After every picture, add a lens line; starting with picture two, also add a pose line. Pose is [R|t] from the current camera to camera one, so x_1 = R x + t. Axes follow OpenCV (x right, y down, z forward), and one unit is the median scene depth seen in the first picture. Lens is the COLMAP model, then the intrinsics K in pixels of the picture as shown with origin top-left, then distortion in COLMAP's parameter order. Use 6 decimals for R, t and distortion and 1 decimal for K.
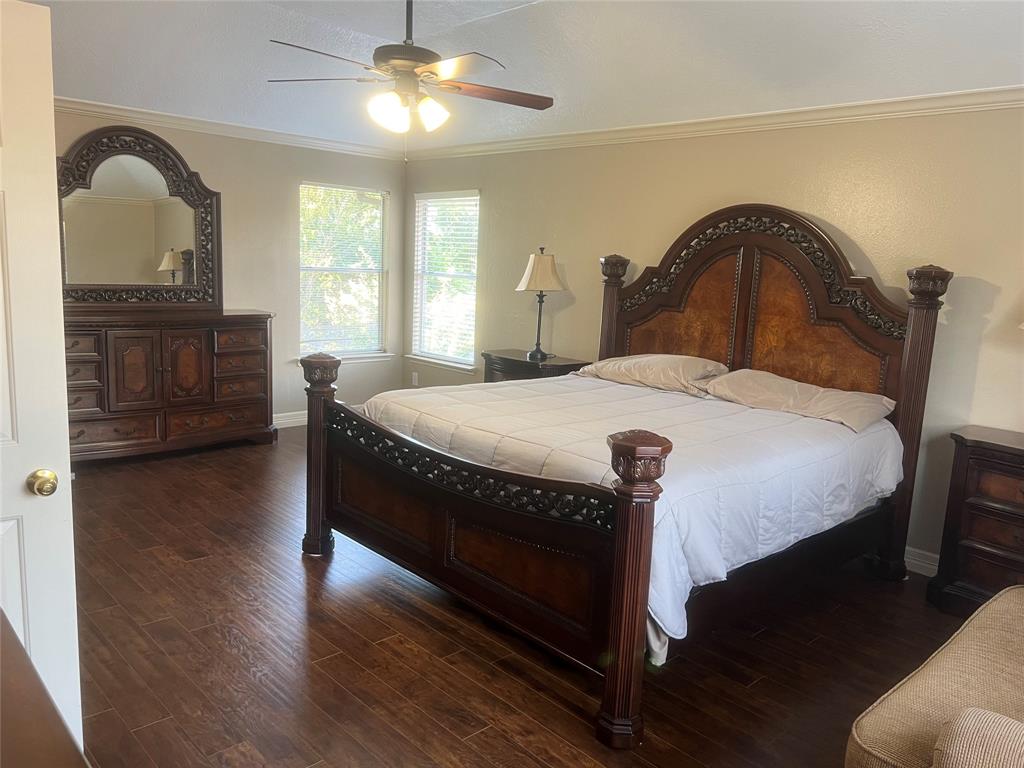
lens RADIAL K [[763.5, 0, 510.0], [0, 763.5, 391.3], [0, 0, 1]] dist [0.051612, -0.072327]
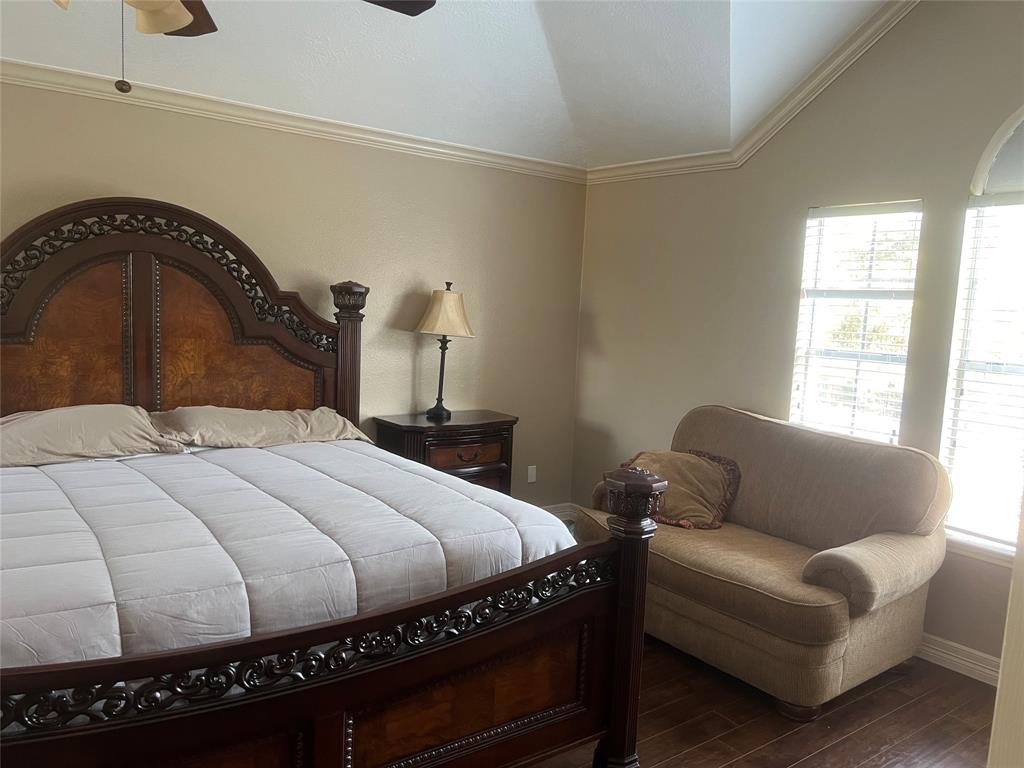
lens RADIAL K [[763.5, 0, 510.0], [0, 763.5, 391.3], [0, 0, 1]] dist [0.051612, -0.072327]
pose [[0.121450, -0.159793, 0.979651, -0.396246], [0.128100, 0.981227, 0.144169, -0.106542], [-0.984297, 0.107984, 0.139639, 0.496407]]
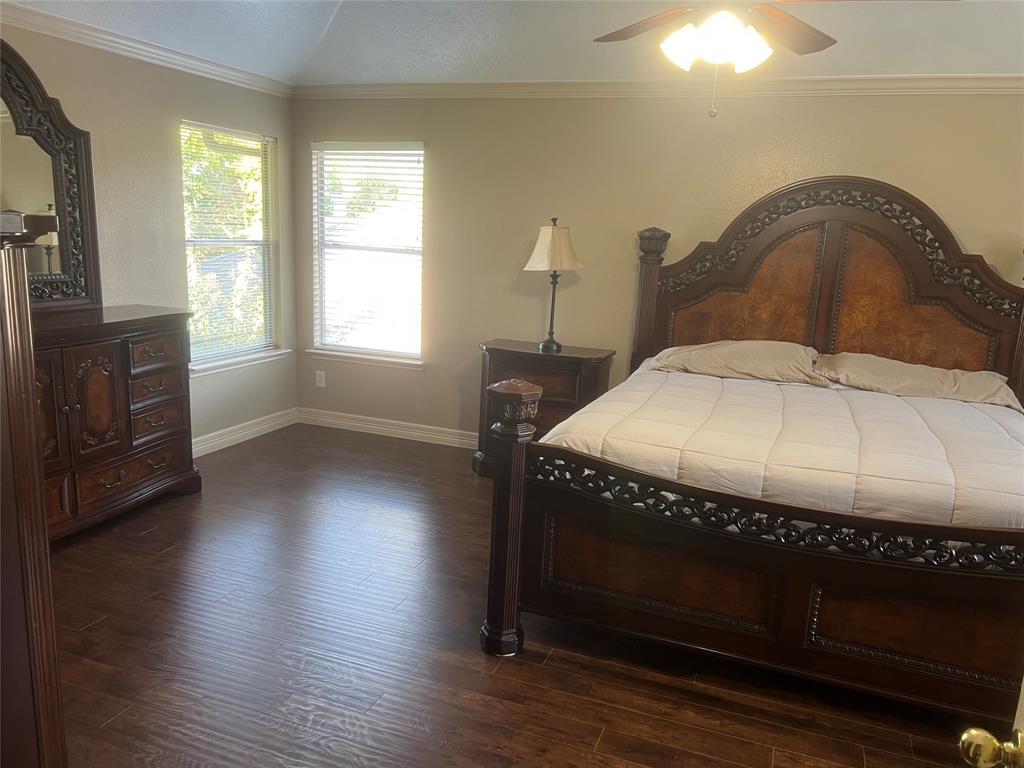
lens RADIAL K [[778.1, 0, 522.8], [0, 778.1, 398.9], [0, 0, 1]] dist [0.046213, -0.047472]
pose [[0.902439, -0.096517, 0.419867, -0.423298], [0.069241, 0.994406, 0.079766, -0.069888], [-0.425217, -0.042912, 0.904074, 0.262681]]
